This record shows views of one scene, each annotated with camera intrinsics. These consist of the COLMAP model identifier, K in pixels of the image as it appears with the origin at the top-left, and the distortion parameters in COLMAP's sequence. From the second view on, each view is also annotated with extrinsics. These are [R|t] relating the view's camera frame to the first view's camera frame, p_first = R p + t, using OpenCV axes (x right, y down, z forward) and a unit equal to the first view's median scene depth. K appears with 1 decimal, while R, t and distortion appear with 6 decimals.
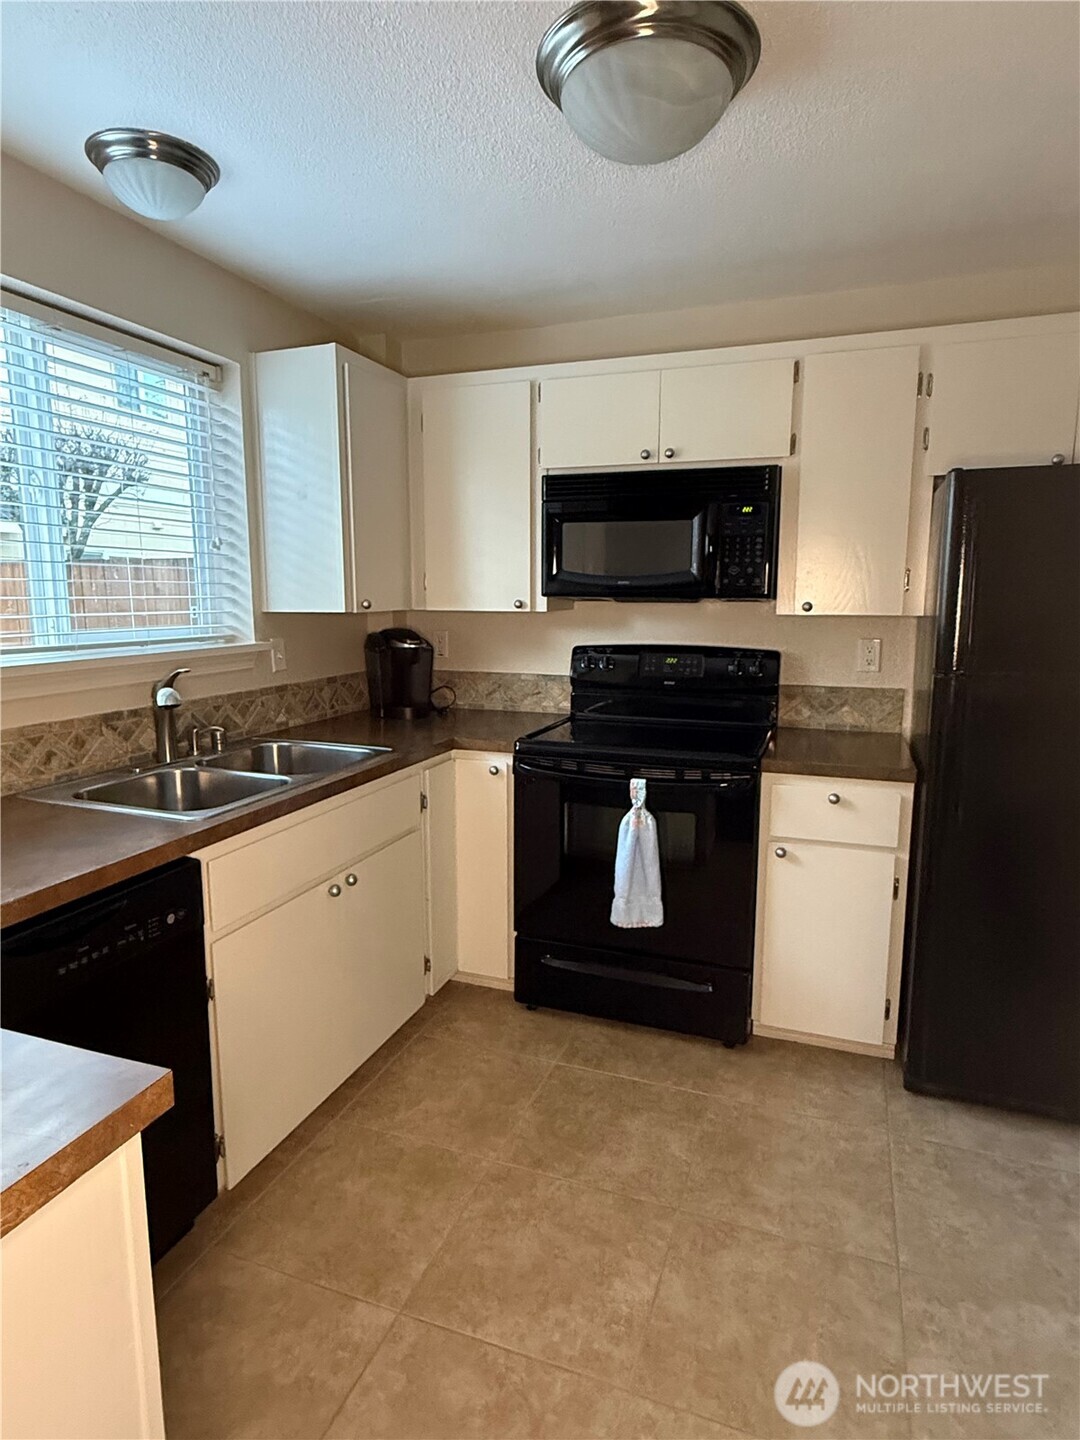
lens RADIAL K [[820.3, 0, 538.7], [0, 820.3, 717.0], [0, 0, 1]] dist [-0.008311, 0.003525]
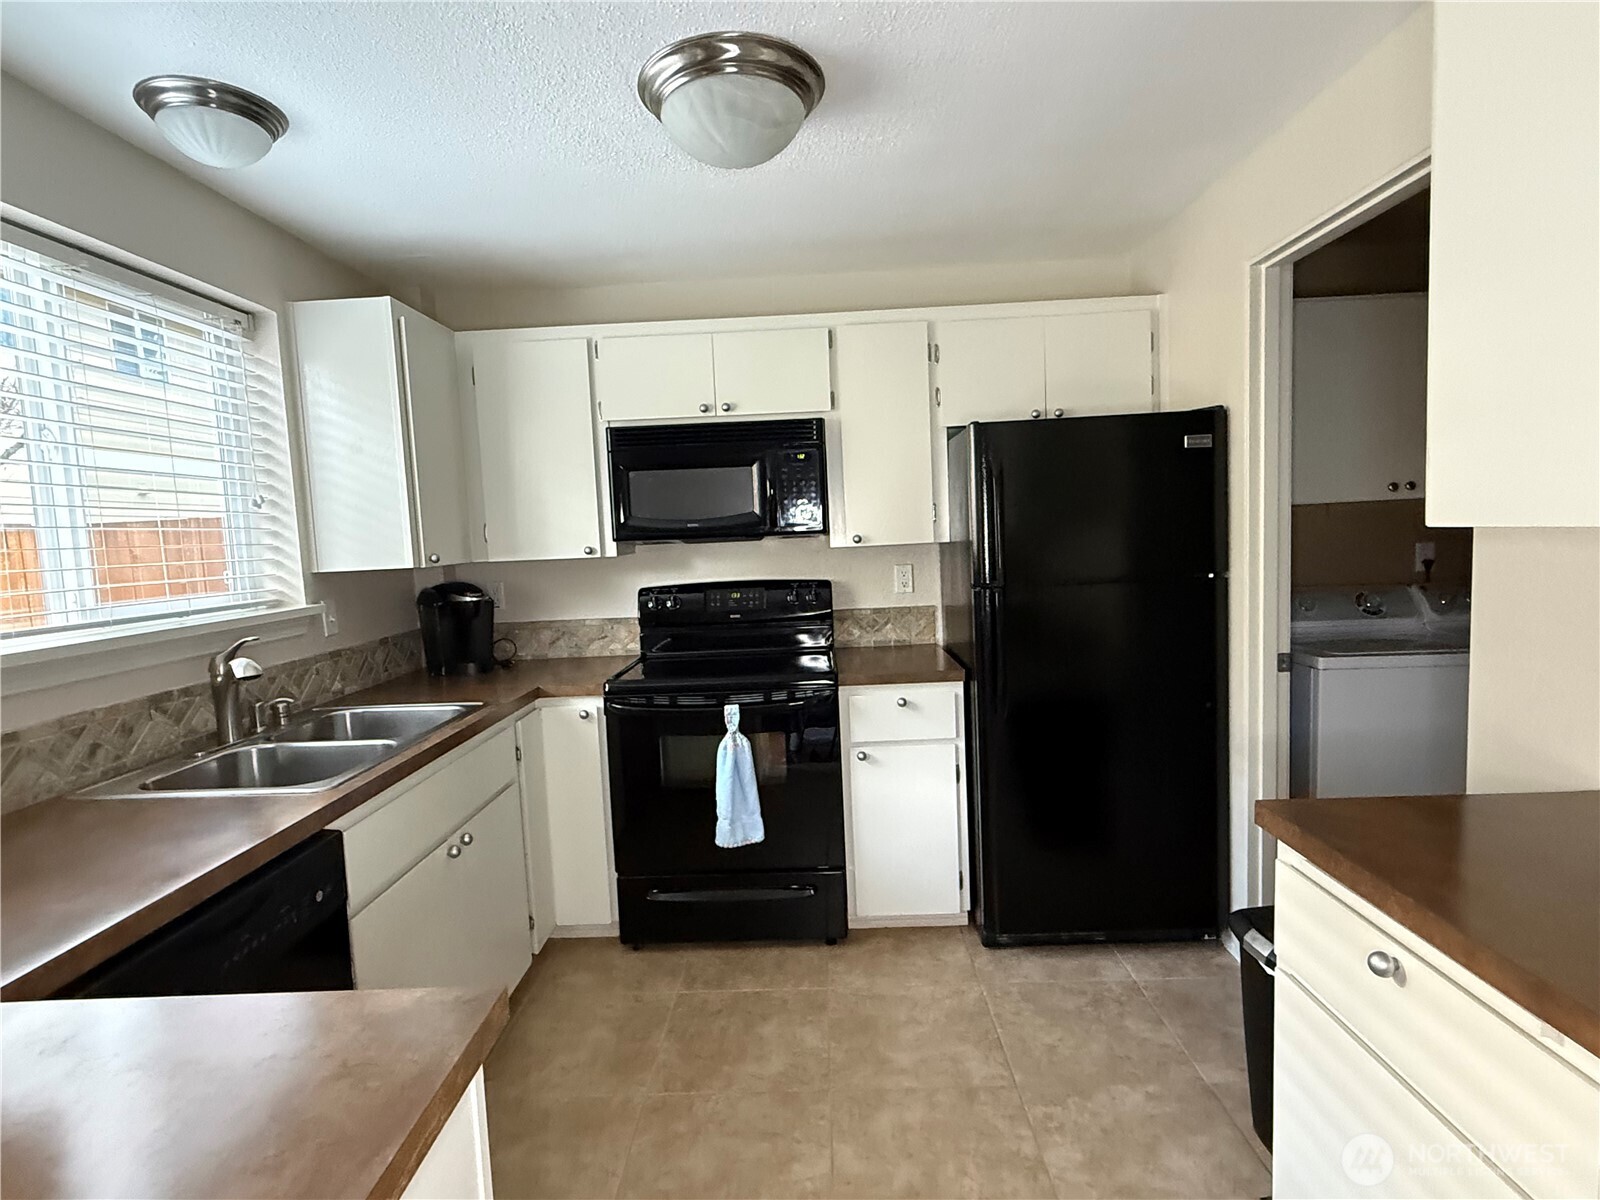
lens RADIAL K [[827.0, 0, 795.3], [0, 827.0, 598.1], [0, 0, 1]] dist [-0.007330, 0.000828]
pose [[0.944412, -0.069781, 0.321273, -0.139446], [0.094183, 0.993682, -0.061030, 0.010600], [-0.314985, 0.087896, 0.945018, -0.062145]]
